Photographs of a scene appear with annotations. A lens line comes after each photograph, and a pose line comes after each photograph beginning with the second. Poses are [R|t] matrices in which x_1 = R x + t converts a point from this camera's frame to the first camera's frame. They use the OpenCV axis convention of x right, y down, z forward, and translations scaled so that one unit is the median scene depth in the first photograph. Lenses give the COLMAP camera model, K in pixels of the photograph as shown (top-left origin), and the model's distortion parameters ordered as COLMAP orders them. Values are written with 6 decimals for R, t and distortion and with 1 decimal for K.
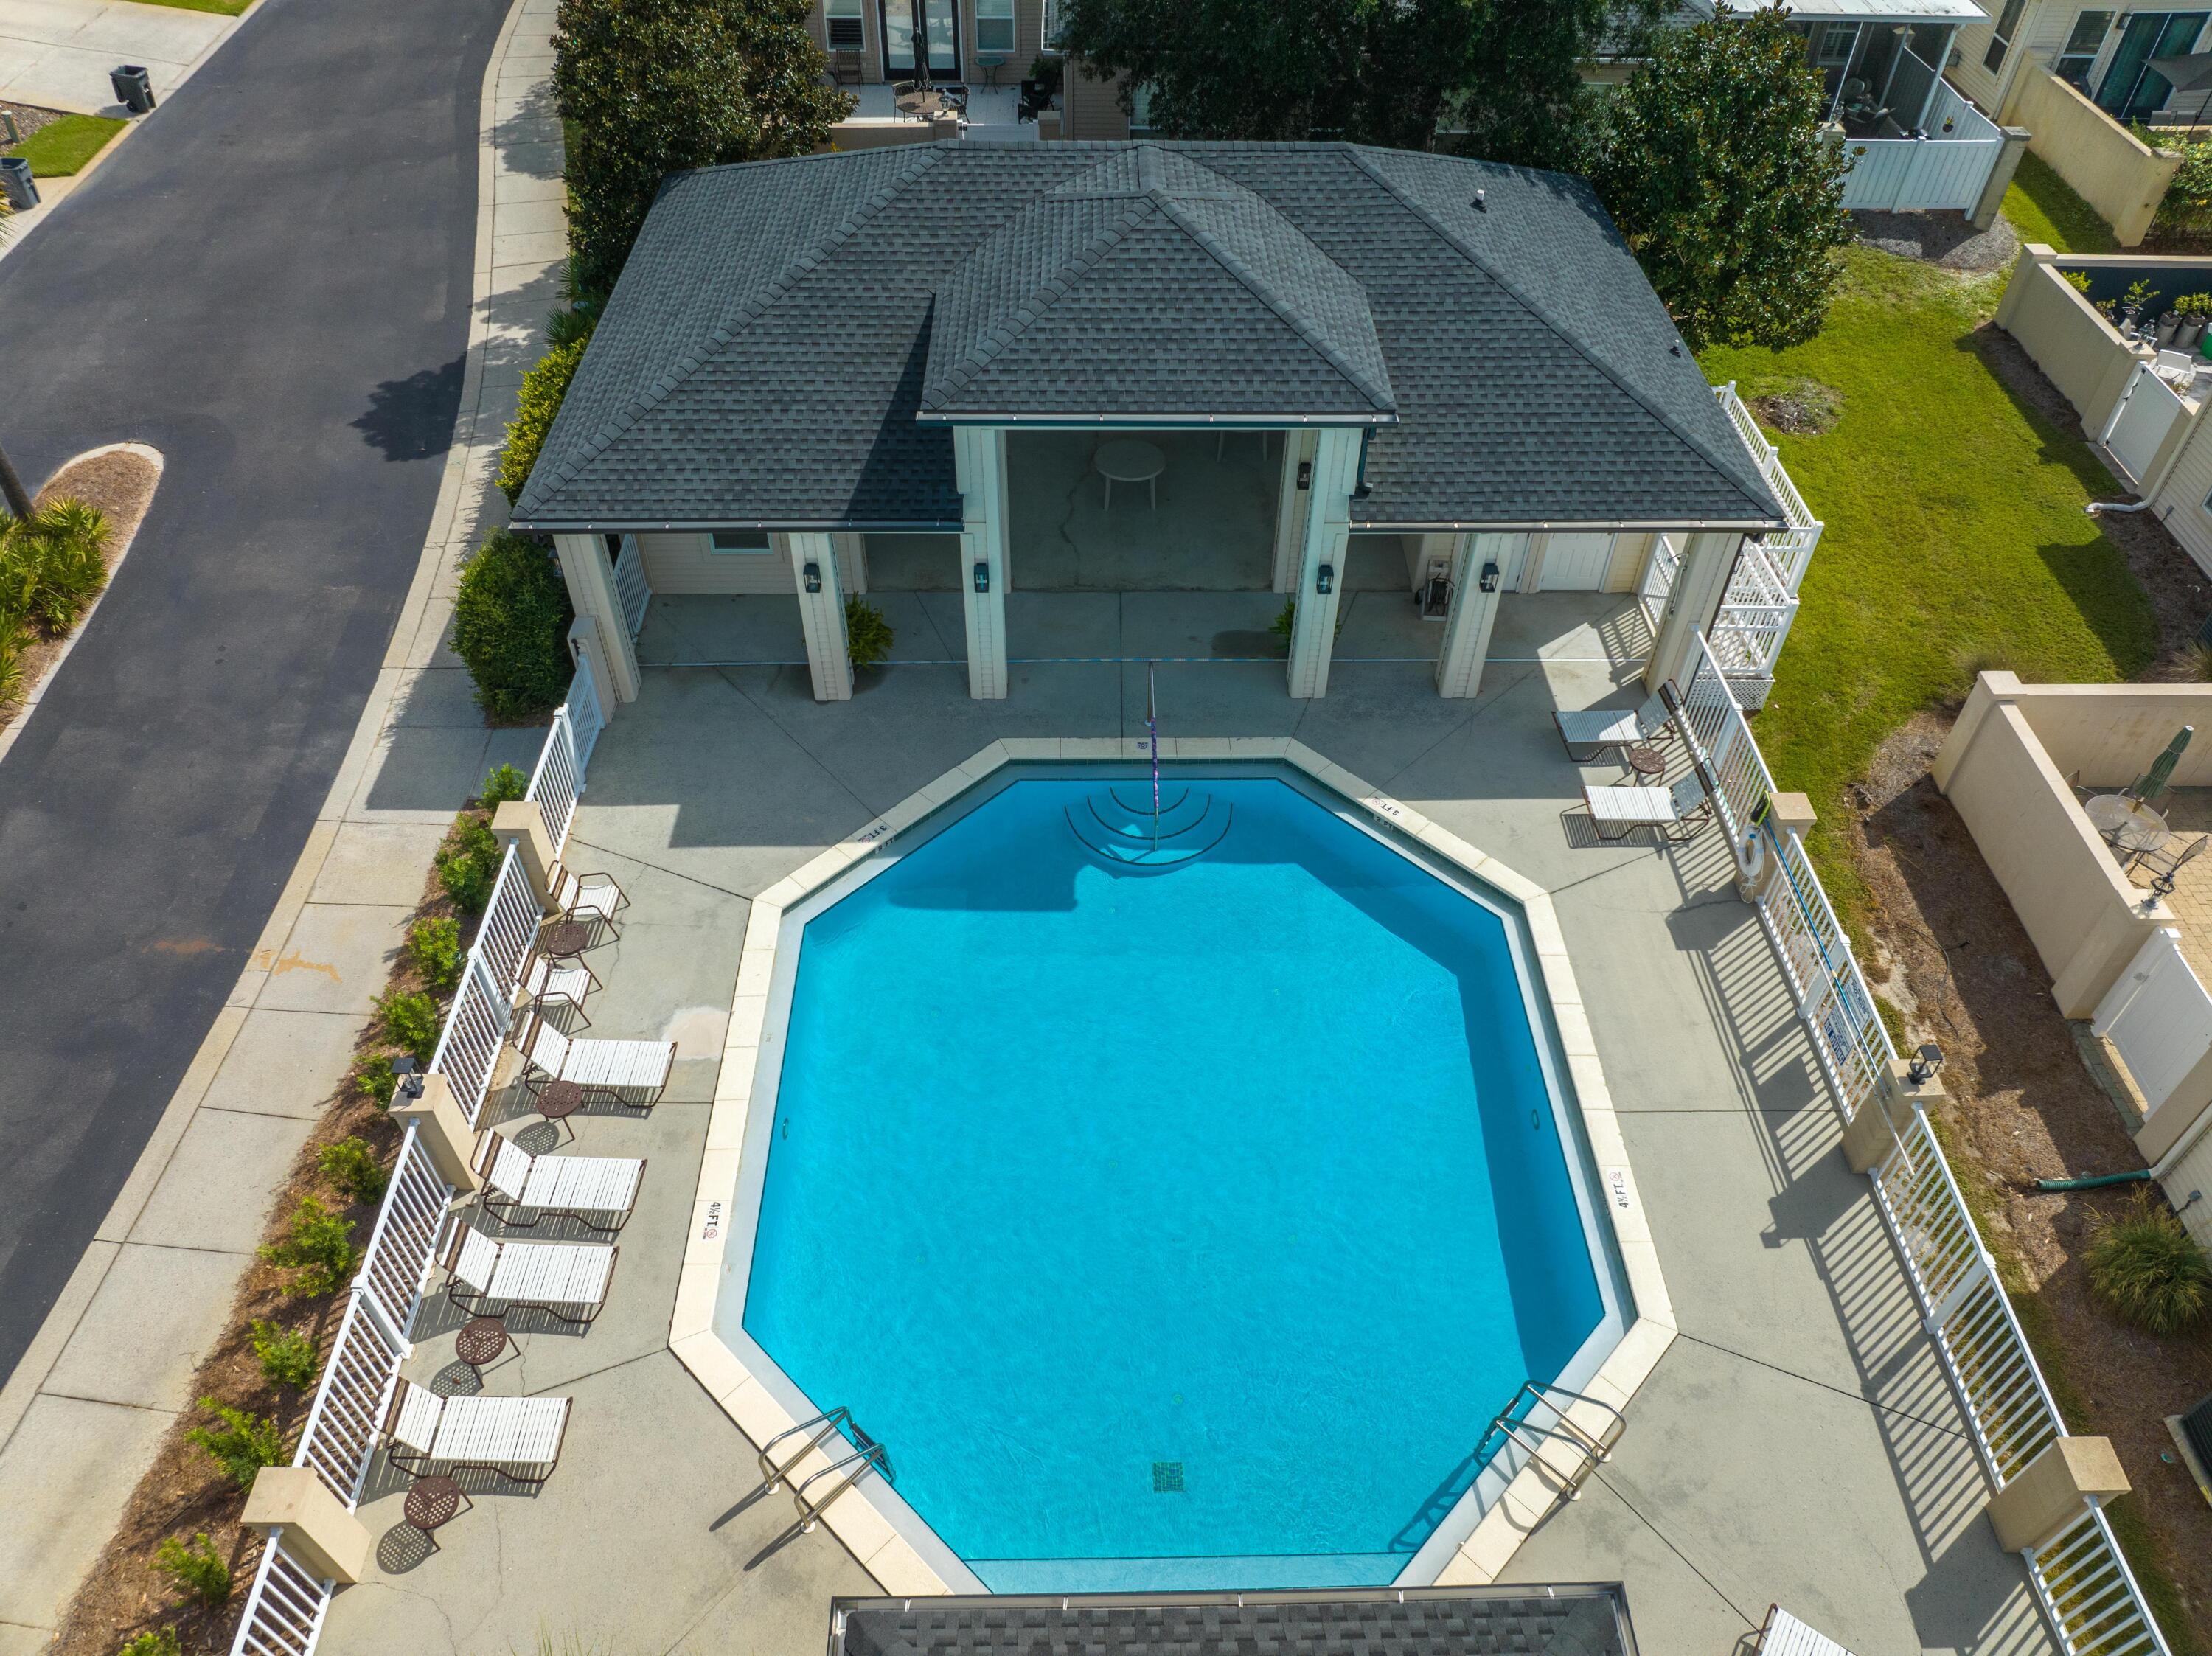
lens RADIAL K [[1544.8, 0, 1106.0], [0, 1544.8, 828.0], [0, 0, 1]] dist [-0.041406, 0.002496]
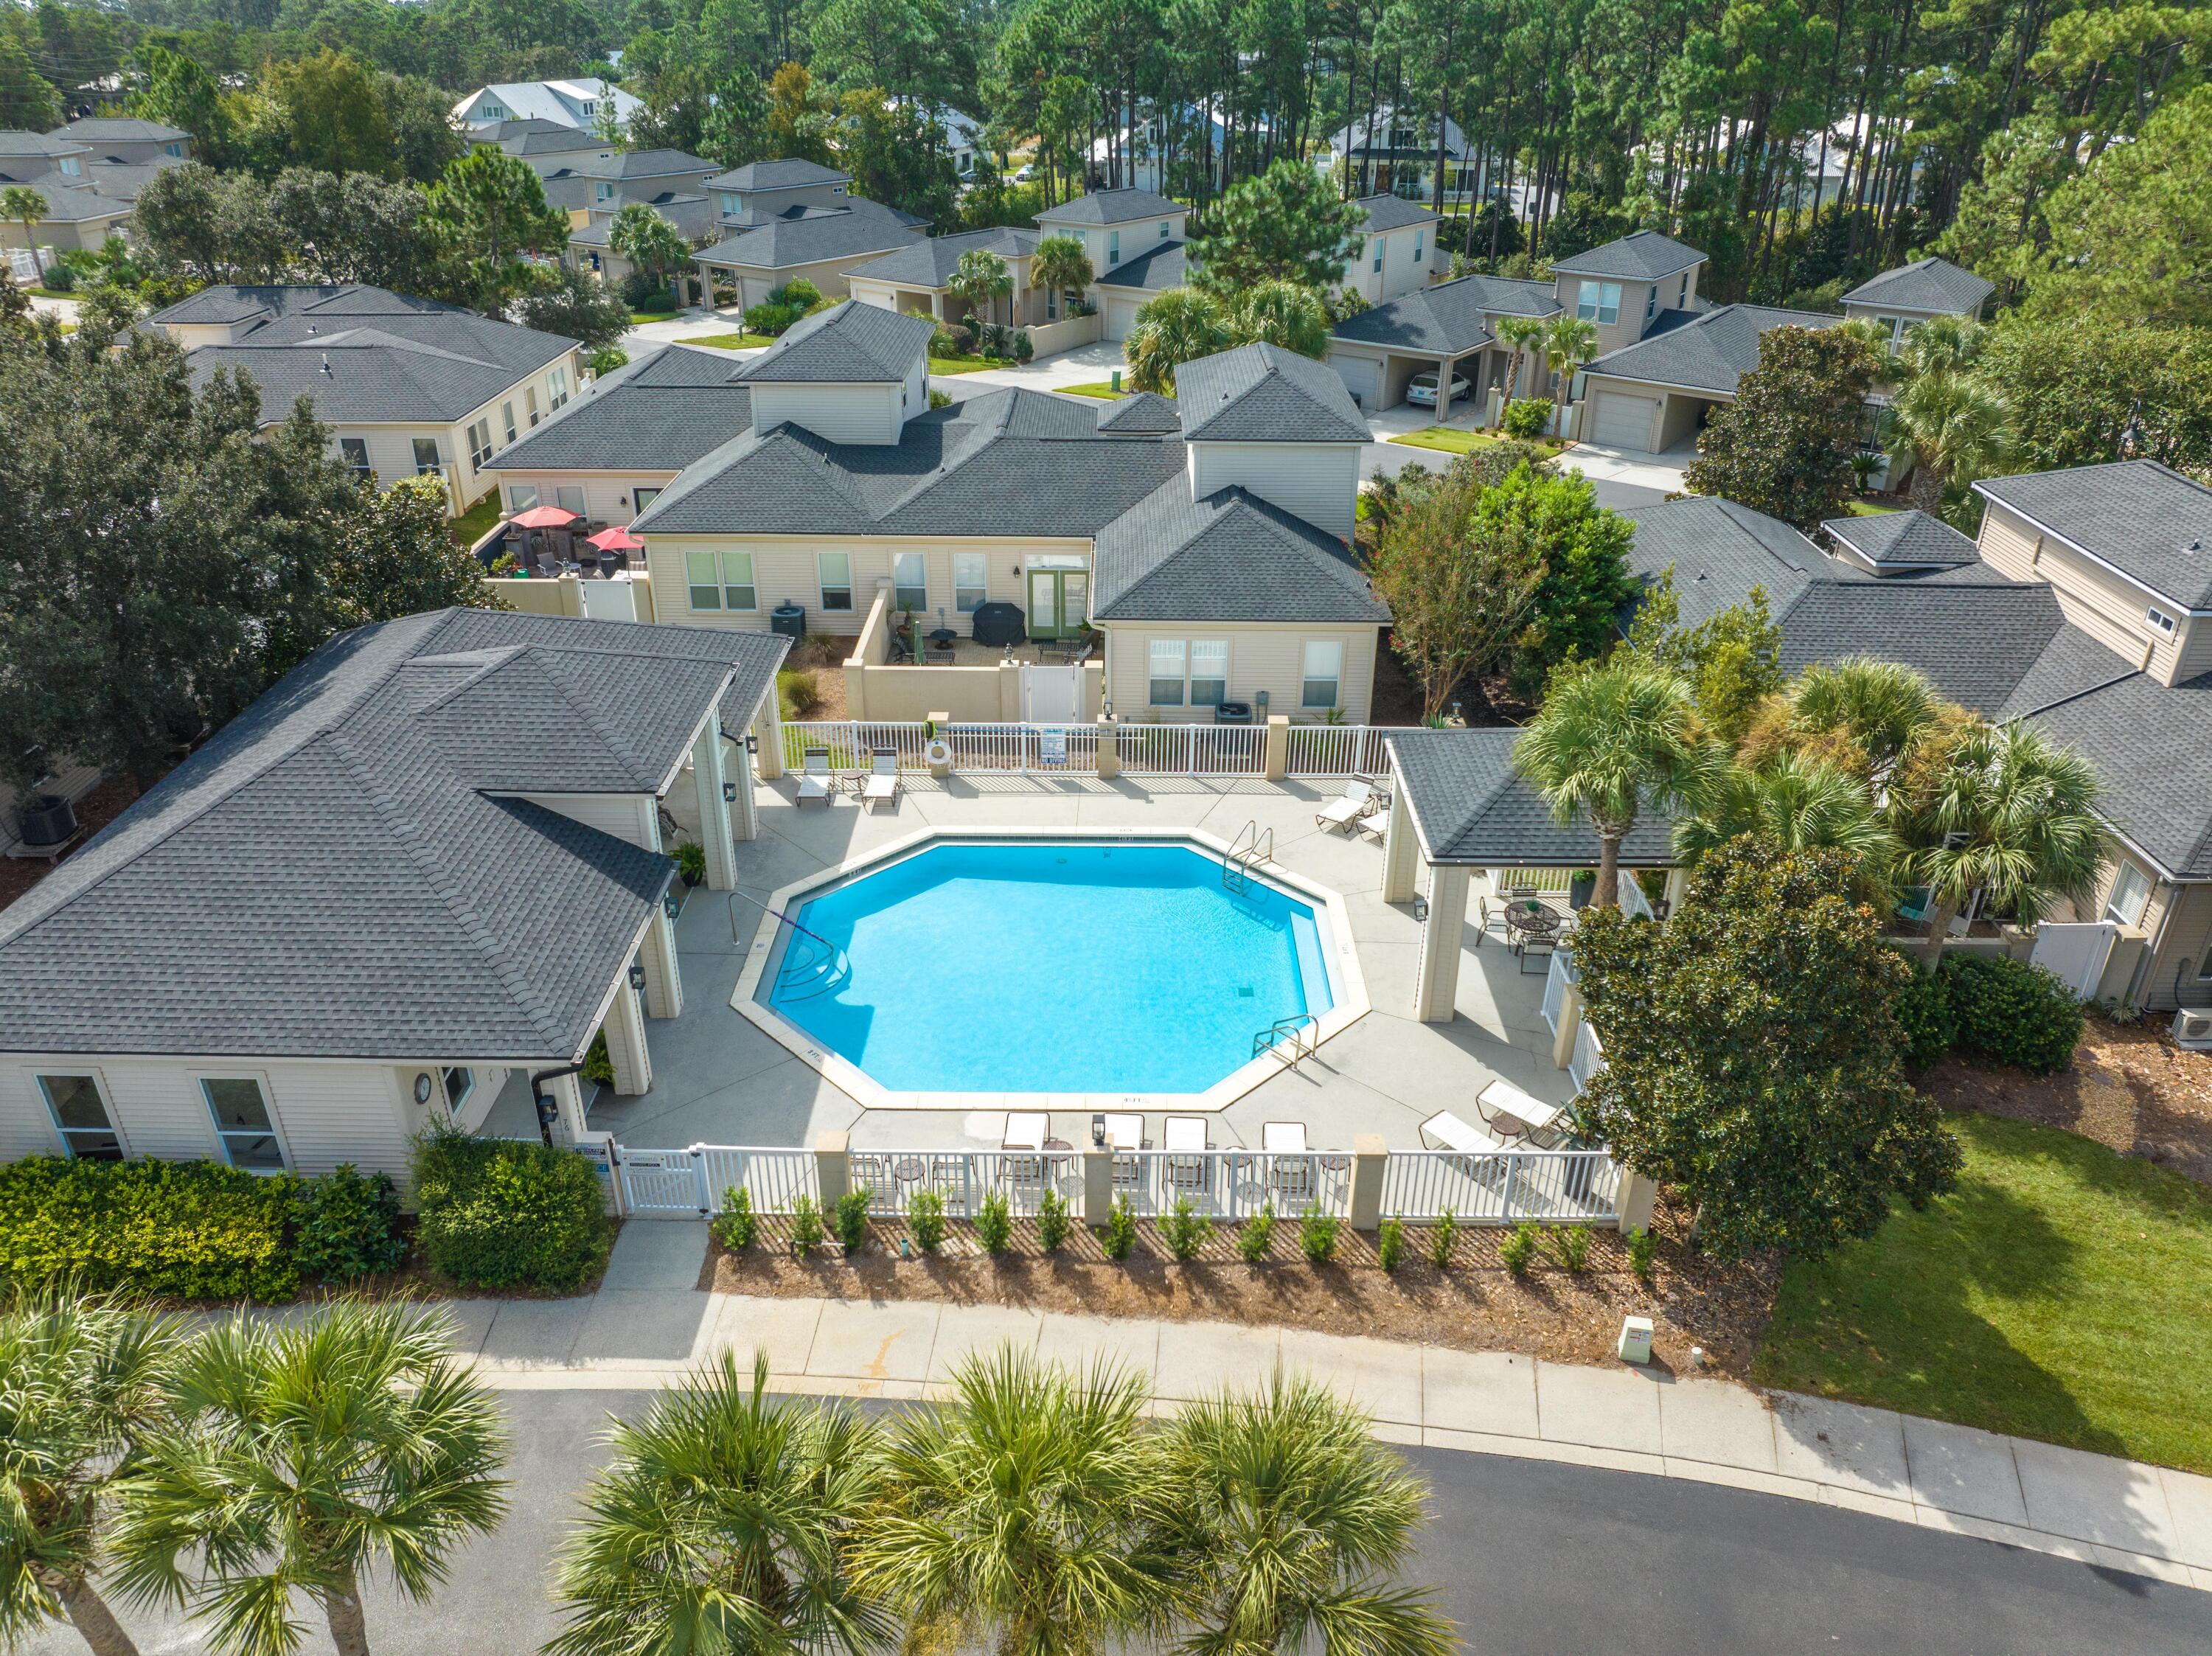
lens RADIAL K [[1548.4, 0, 1113.5], [0, 1548.4, 834.8], [0, 0, 1]] dist [-0.038574, 0.004262]
pose [[0.028779, -0.485170, 0.873946, -1.203175], [0.708704, 0.626475, 0.324450, -0.359452], [-0.704919, 0.610032, 0.361871, 0.204390]]
